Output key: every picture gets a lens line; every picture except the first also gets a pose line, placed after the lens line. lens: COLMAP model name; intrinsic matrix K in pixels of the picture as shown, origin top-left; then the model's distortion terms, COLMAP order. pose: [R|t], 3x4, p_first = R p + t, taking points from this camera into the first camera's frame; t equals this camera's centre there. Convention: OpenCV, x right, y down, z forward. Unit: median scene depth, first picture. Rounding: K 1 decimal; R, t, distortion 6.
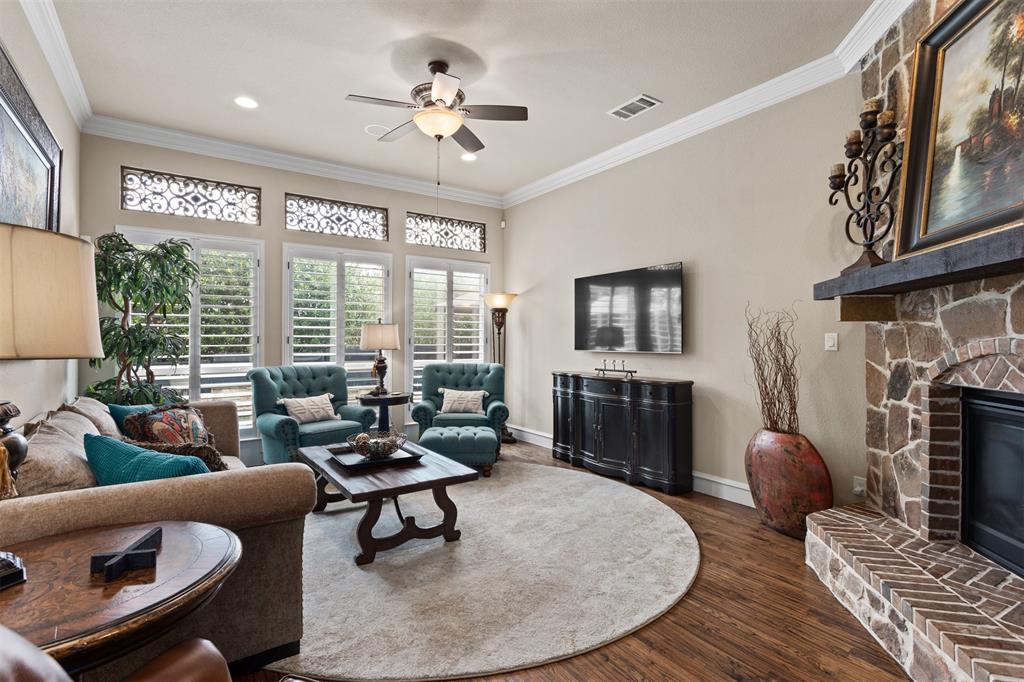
lens RADIAL K [[496.9, 0, 512.8], [0, 496.9, 338.9], [0, 0, 1]] dist [-0.000120, -0.000050]
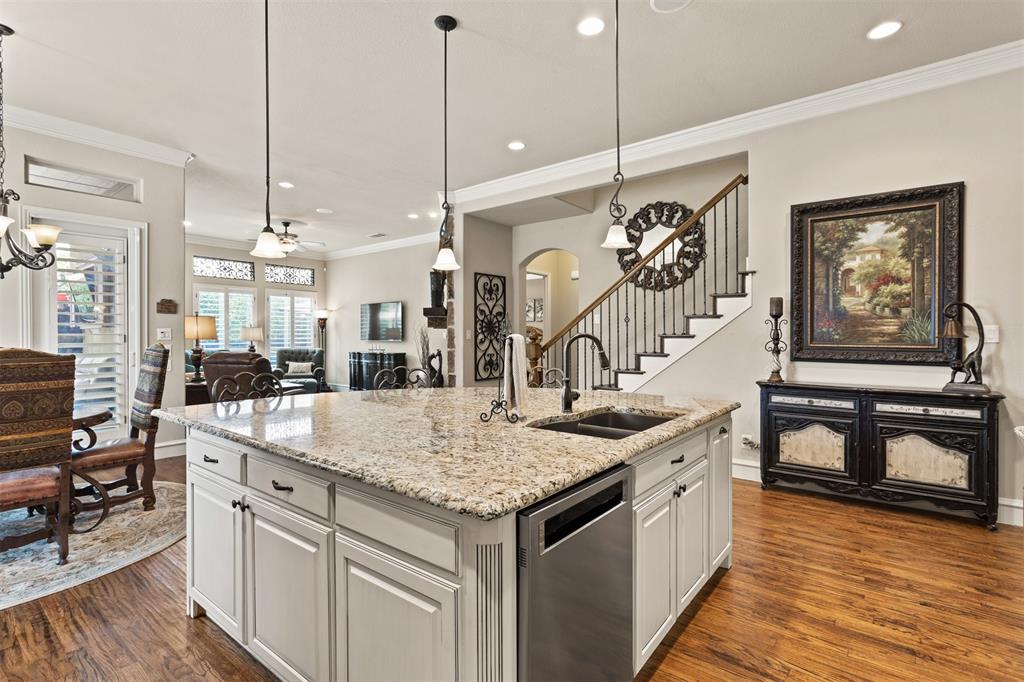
lens RADIAL K [[490.3, 0, 516.8], [0, 490.3, 337.4], [0, 0, 1]] dist [0.000082, -0.000926]
pose [[0.954082, -0.005306, 0.299499, 0.128371], [0.003962, 0.999979, 0.005094, 0.002111], [-0.299519, -0.003674, 0.954083, -1.030140]]
